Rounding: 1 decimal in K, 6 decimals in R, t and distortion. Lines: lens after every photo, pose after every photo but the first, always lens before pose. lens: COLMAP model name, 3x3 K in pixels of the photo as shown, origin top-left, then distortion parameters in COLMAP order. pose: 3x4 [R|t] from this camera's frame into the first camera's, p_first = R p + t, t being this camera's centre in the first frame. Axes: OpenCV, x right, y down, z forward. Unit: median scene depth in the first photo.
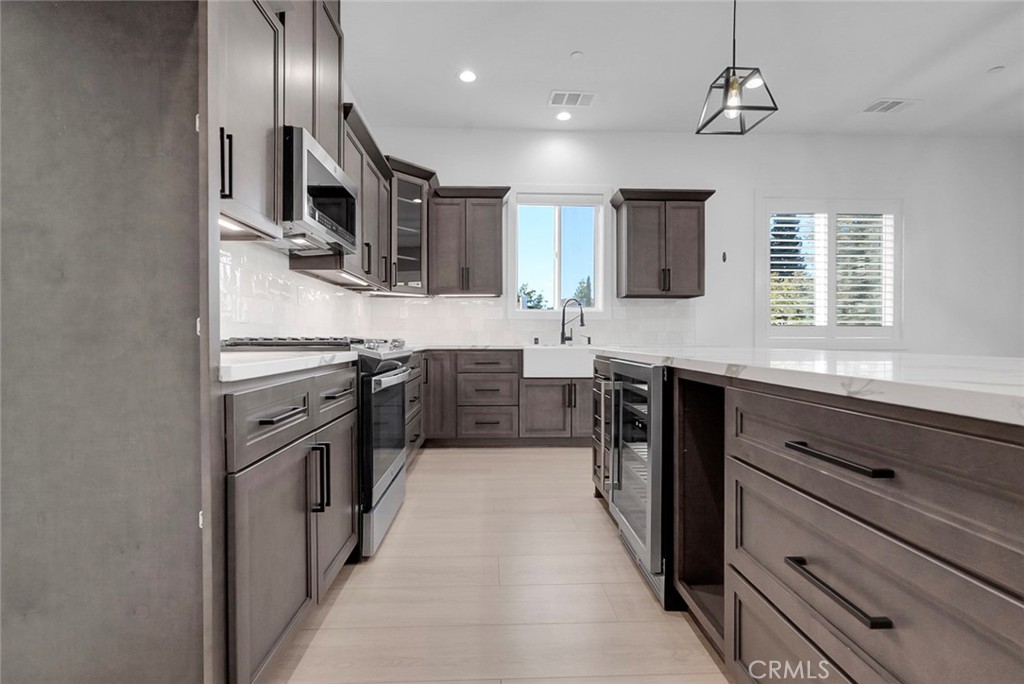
lens RADIAL K [[459.1, 0, 510.0], [0, 459.1, 343.6], [0, 0, 1]] dist [-0.001628, 0.000212]
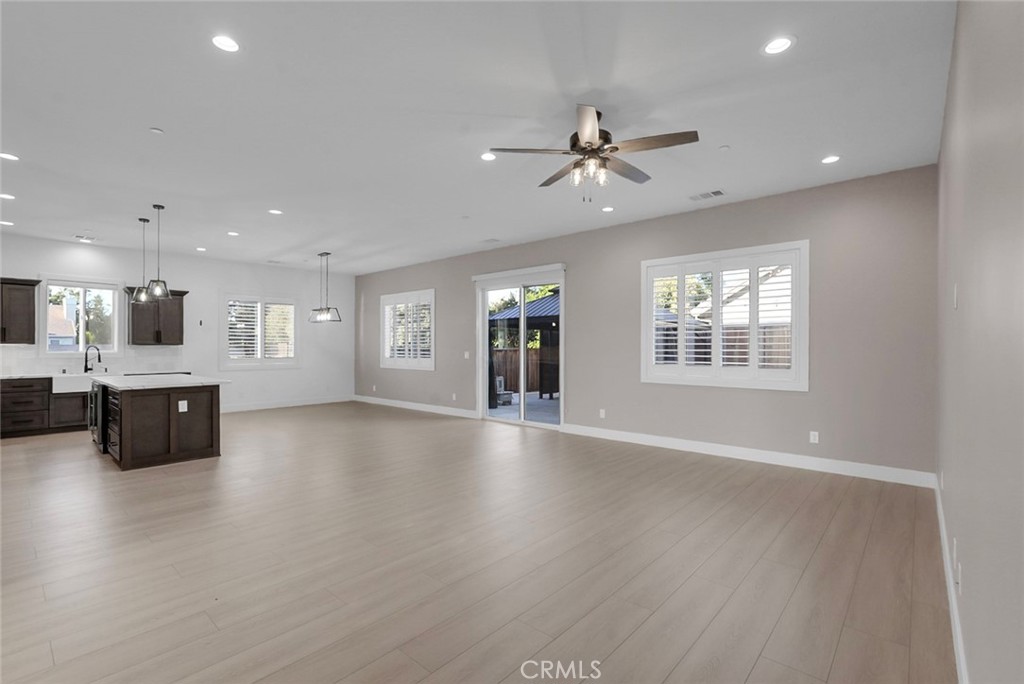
lens RADIAL K [[459.1, 0, 506.0], [0, 459.1, 348.4], [0, 0, 1]] dist [-0.001628, 0.000212]
pose [[0.705849, -0.001833, 0.708360, 0.010873], [0.008384, 0.999948, -0.005767, -0.067714], [-0.708313, 0.010010, 0.705828, -1.356106]]
